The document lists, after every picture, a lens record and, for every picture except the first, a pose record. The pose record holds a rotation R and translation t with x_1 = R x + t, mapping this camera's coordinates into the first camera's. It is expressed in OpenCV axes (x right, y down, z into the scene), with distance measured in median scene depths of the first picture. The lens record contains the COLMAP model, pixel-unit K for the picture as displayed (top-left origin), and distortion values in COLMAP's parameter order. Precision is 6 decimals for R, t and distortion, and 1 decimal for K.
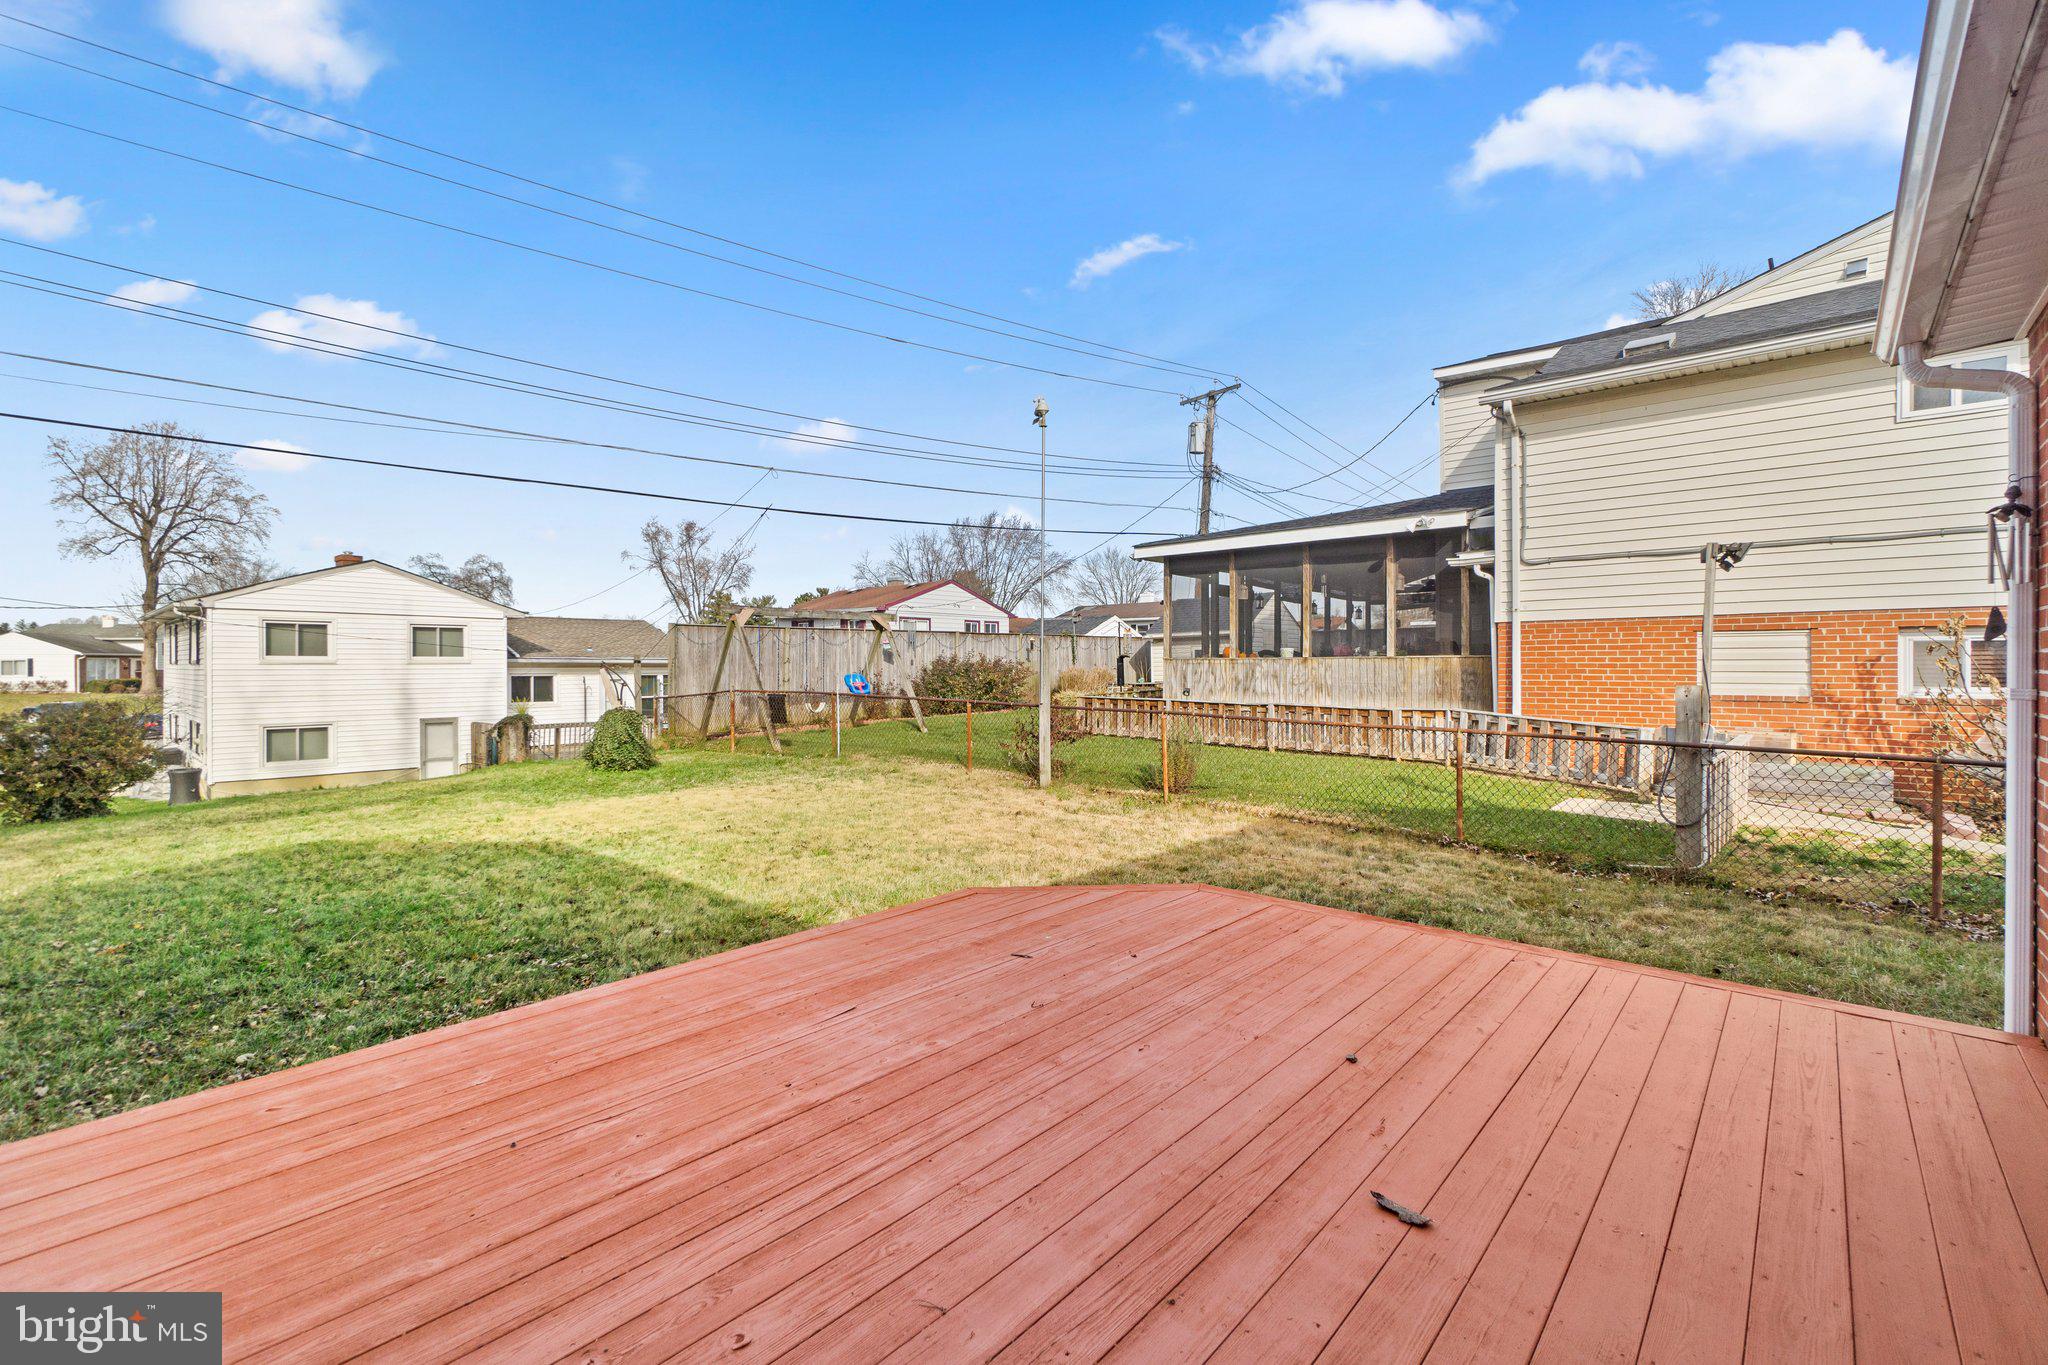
lens RADIAL K [[884.2, 0, 1027.3], [0, 884.2, 673.8], [0, 0, 1]] dist [-0.004578, -0.000512]
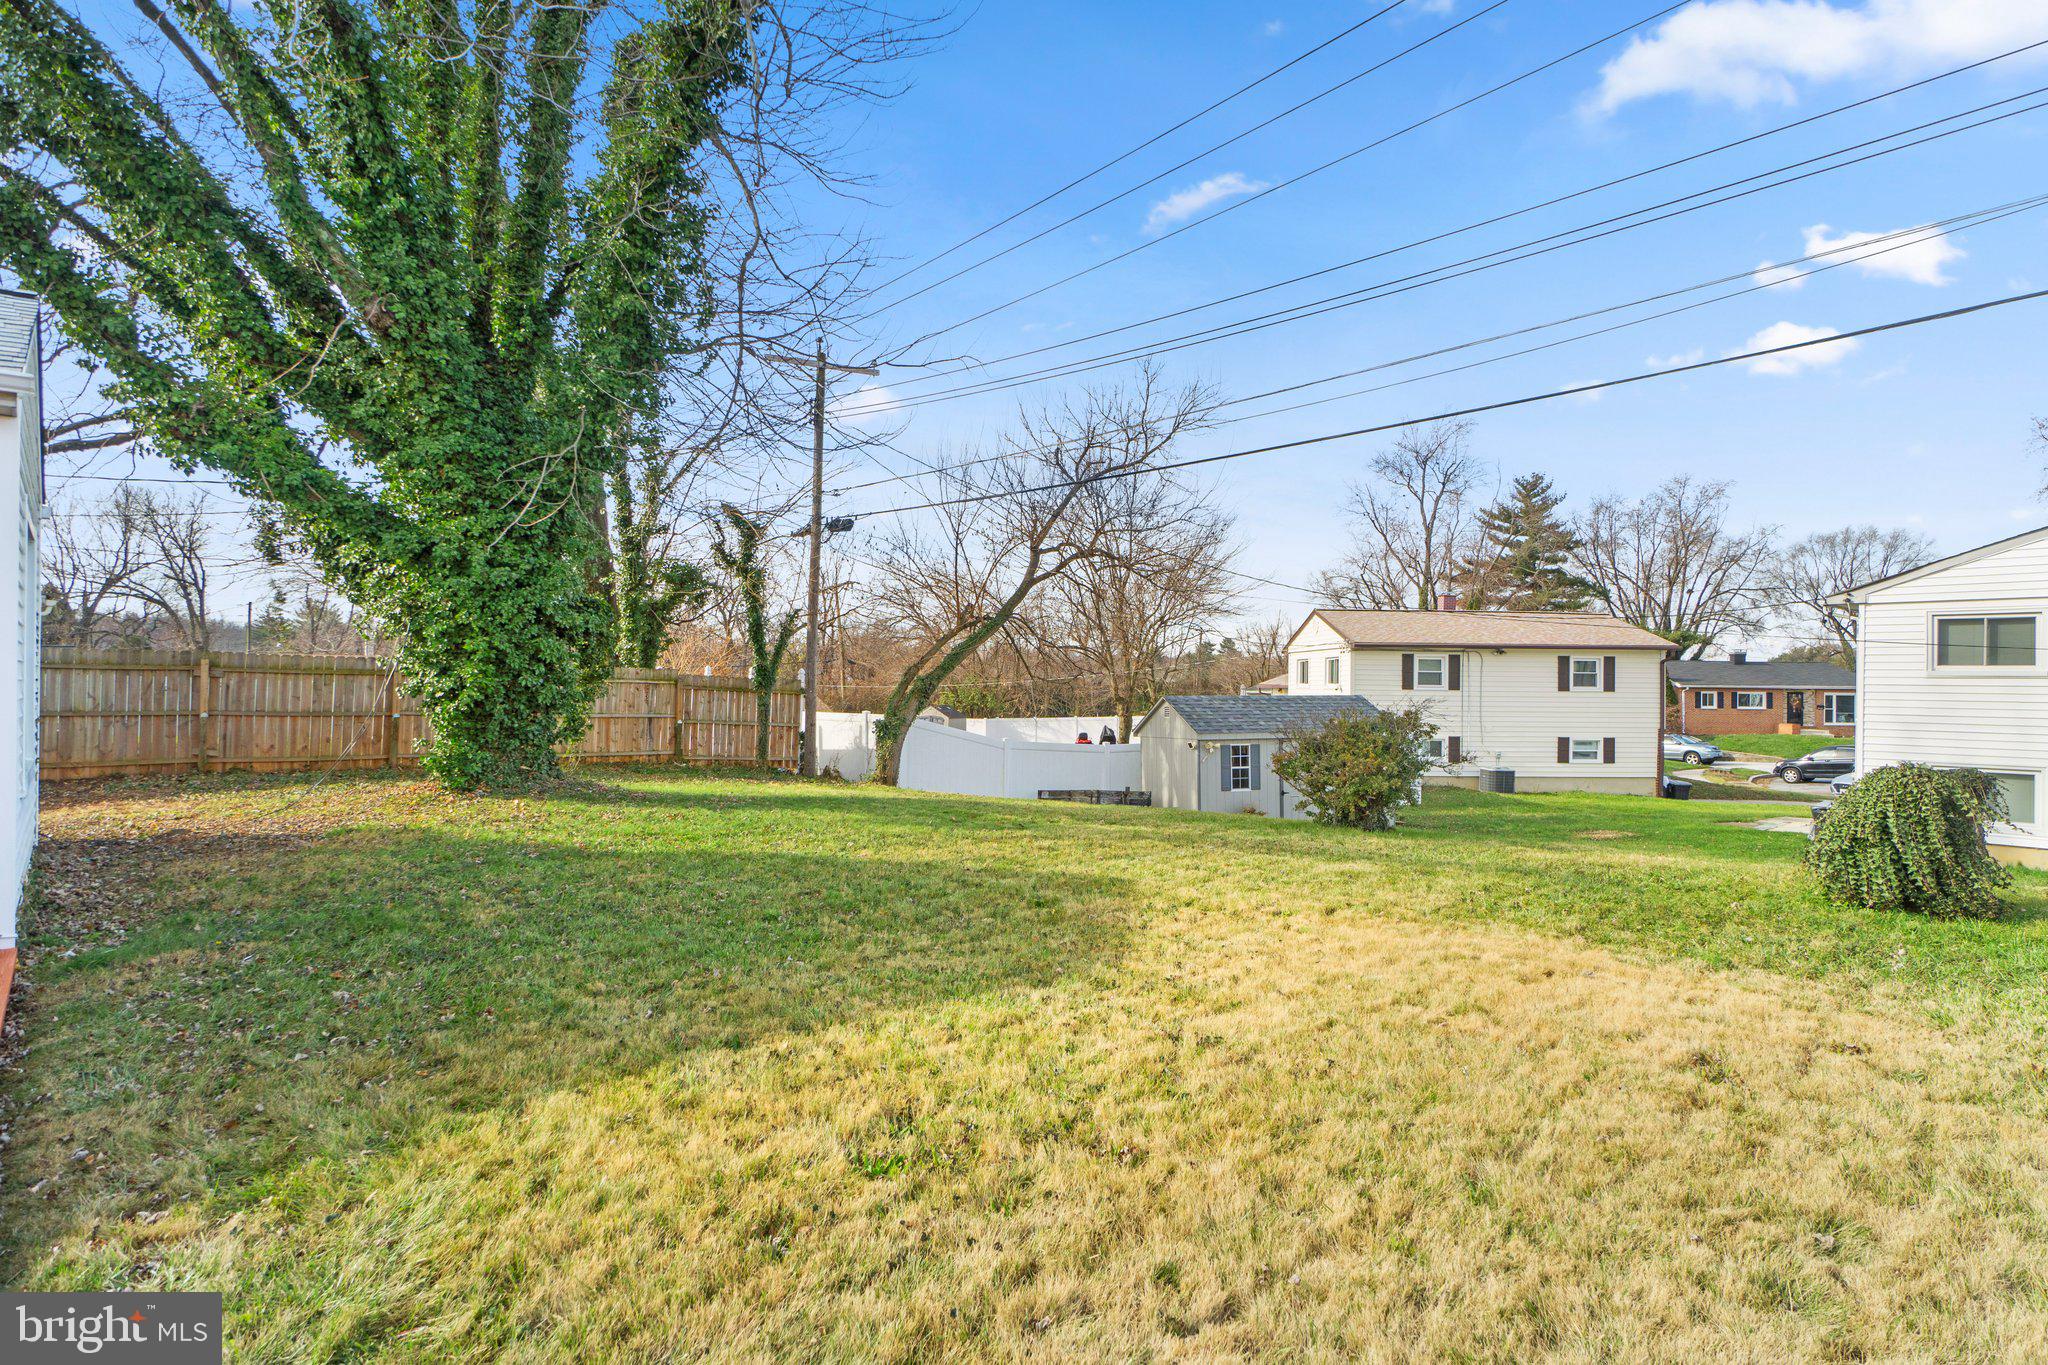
lens RADIAL K [[1055.7, 0, 1015.7], [0, 1055.7, 664.6], [0, 0, 1]] dist [-0.000286, 0.000741]
pose [[-0.109047, -0.012659, -0.993956, 0.126672], [-0.017476, 0.999789, -0.010816, 0.001989], [0.993883, 0.016191, -0.109245, 0.762401]]
